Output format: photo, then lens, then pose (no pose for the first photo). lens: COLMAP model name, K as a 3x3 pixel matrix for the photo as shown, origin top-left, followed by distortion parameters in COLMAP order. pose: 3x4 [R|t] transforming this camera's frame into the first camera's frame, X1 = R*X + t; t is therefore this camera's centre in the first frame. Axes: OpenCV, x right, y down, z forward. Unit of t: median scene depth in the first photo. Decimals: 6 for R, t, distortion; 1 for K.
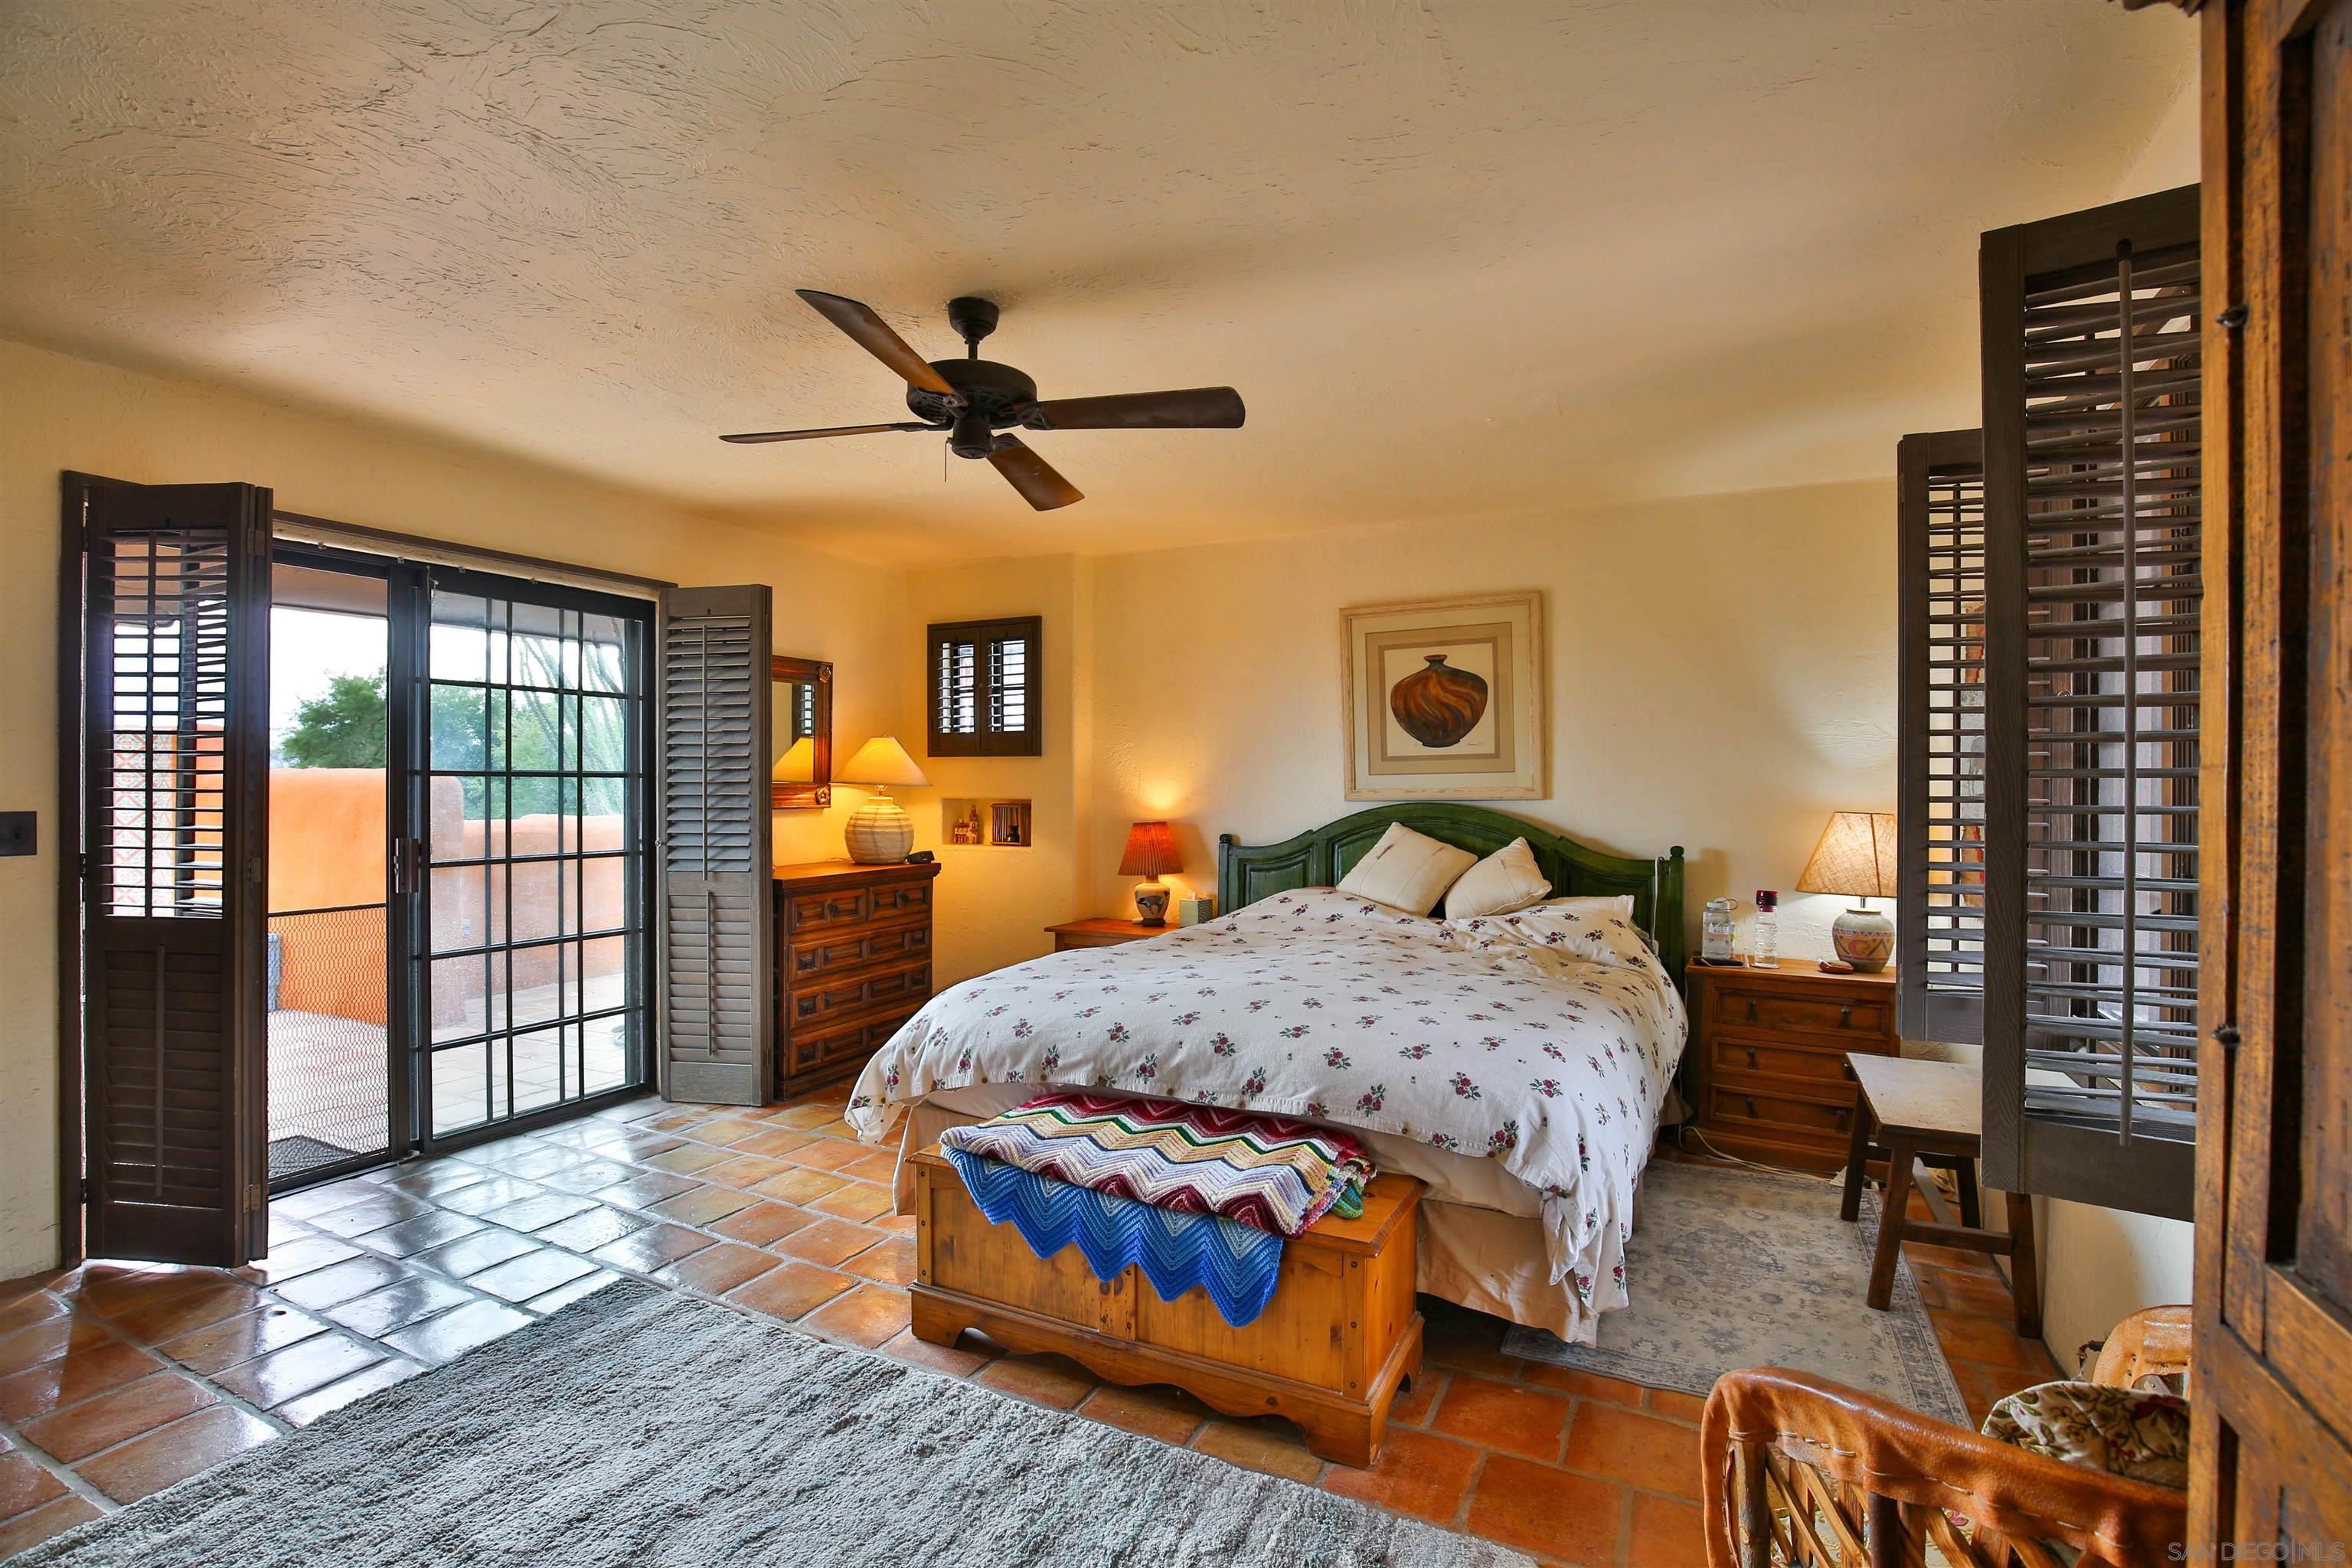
lens RADIAL K [[1075.8, 0, 1195.7], [0, 1075.8, 784.6], [0, 0, 1]] dist [-0.029818, 0.003948]
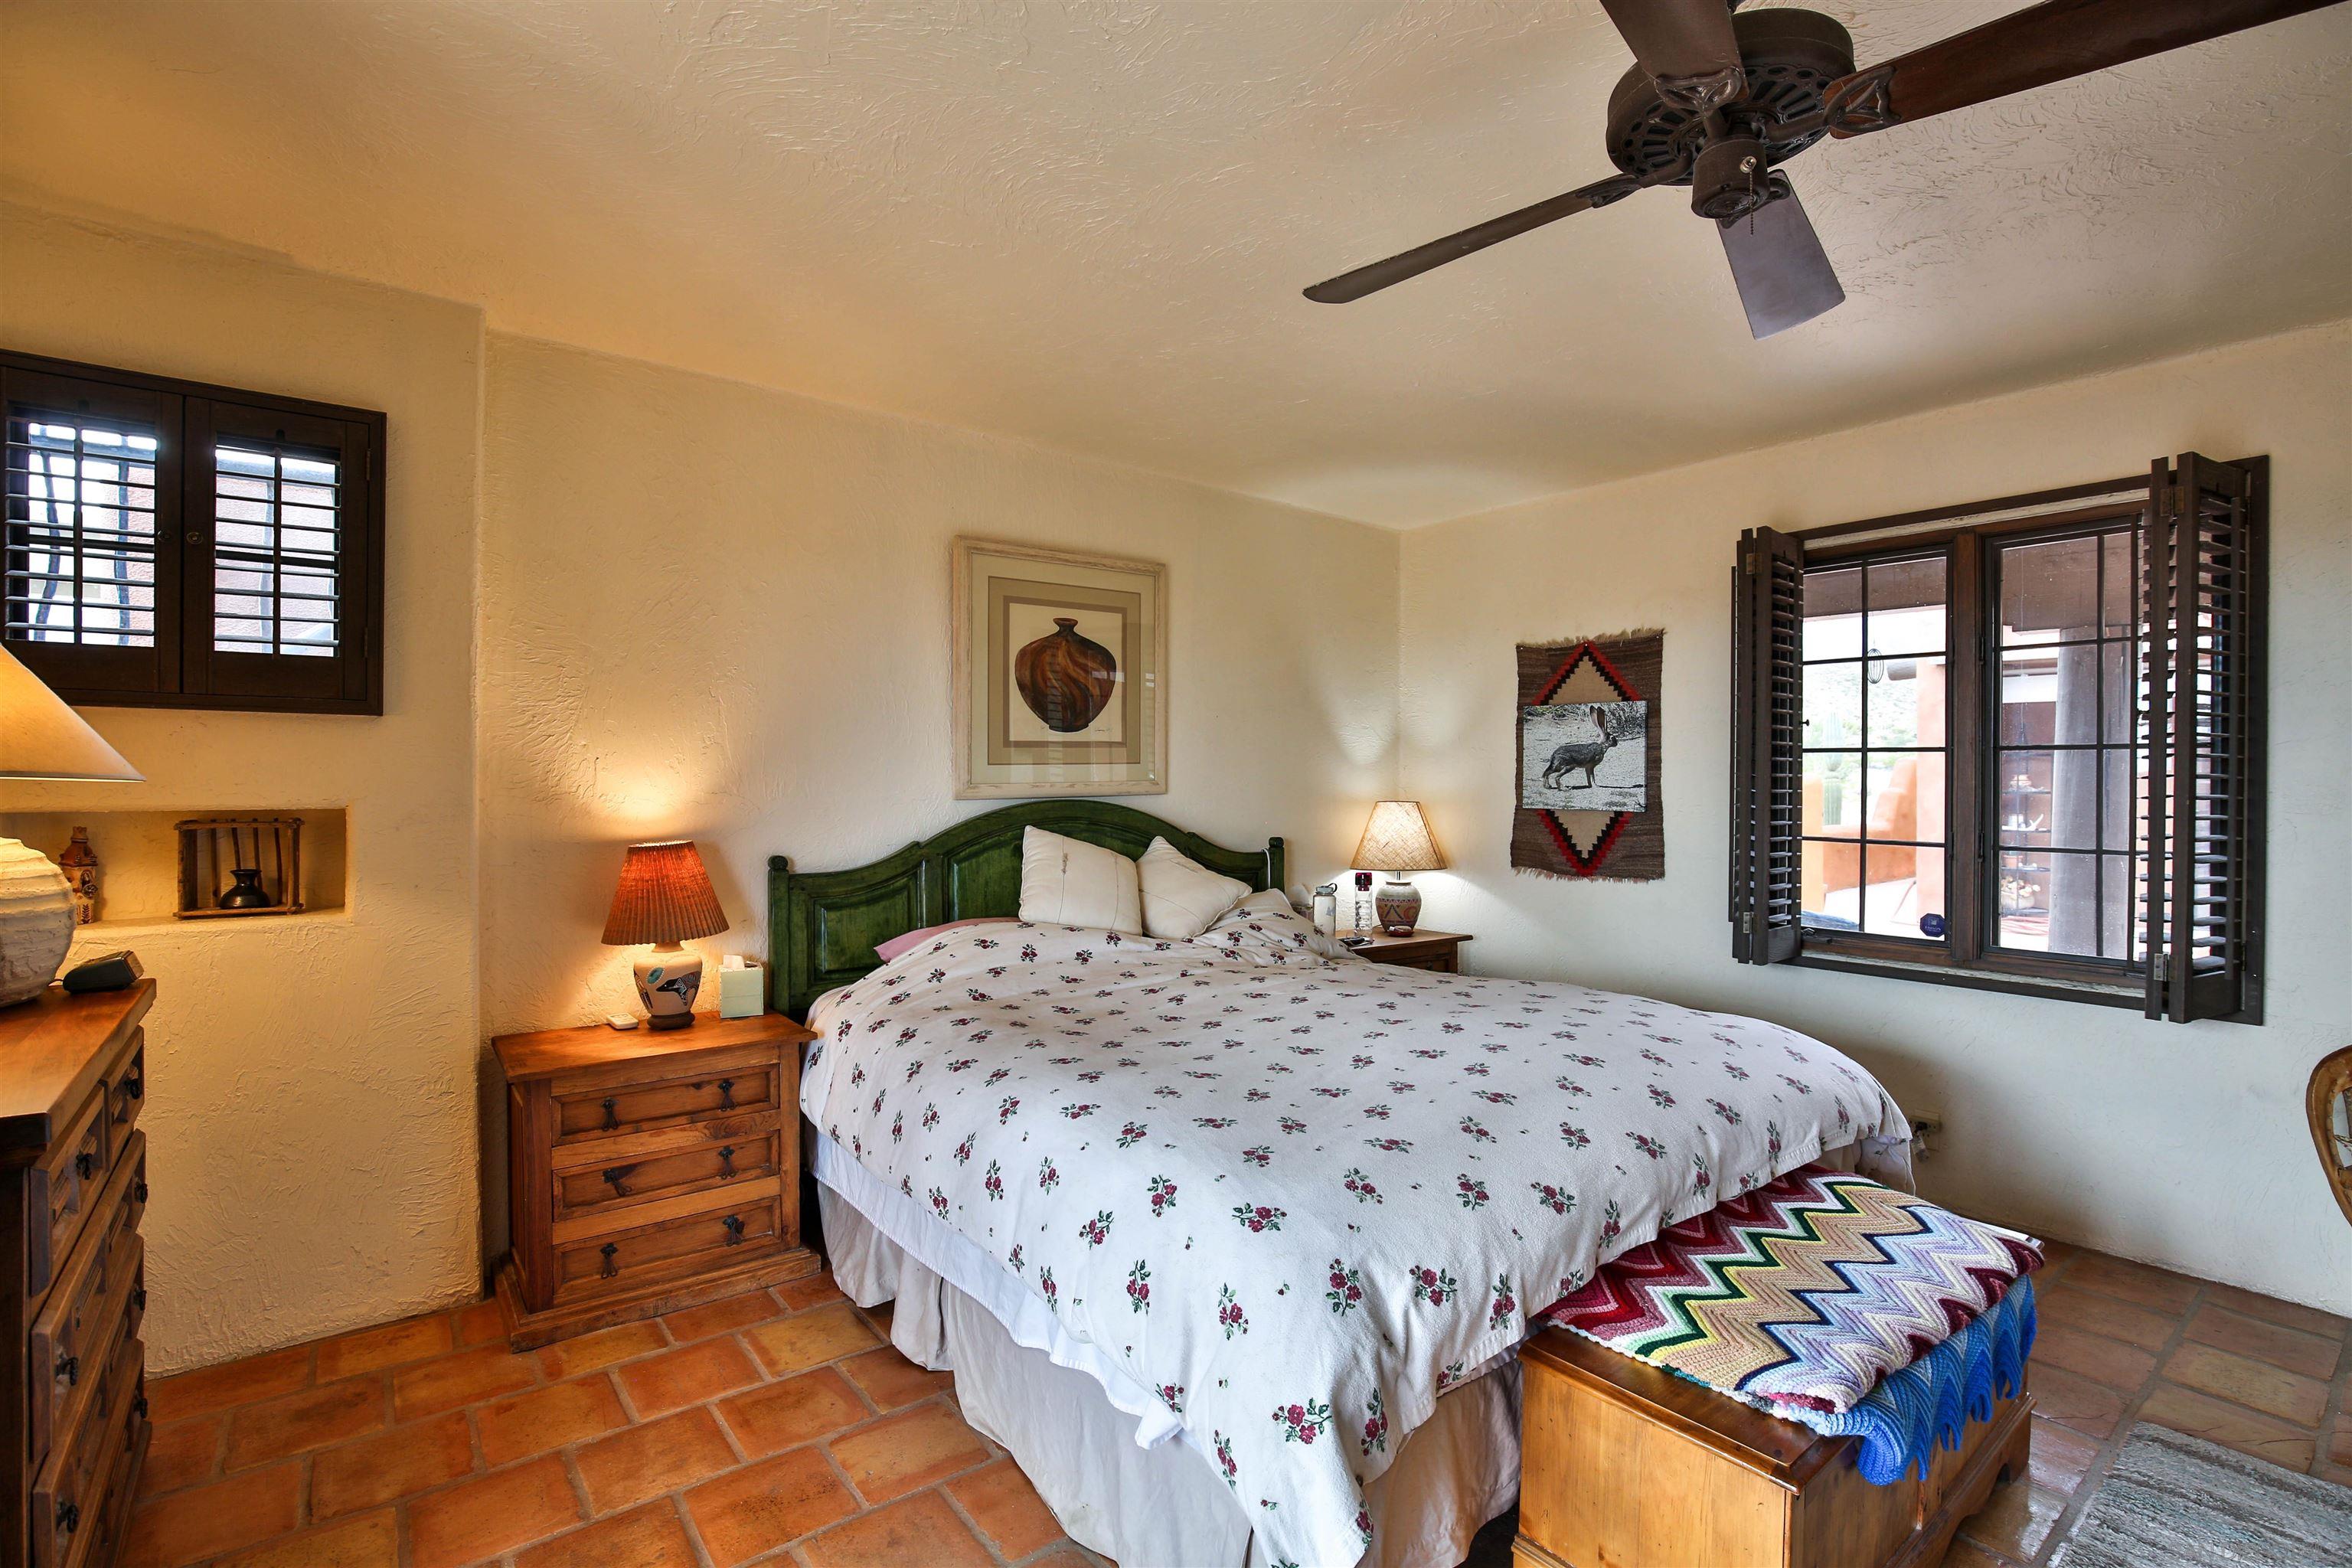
lens RADIAL K [[1075.8, 0, 1186.5], [0, 1075.8, 780.3], [0, 0, 1]] dist [-0.029818, 0.003948]
pose [[0.431920, -0.004033, 0.901903, -0.468294], [-0.004778, 0.999966, 0.006760, -0.003665], [-0.901899, -0.007229, 0.431886, 0.558839]]
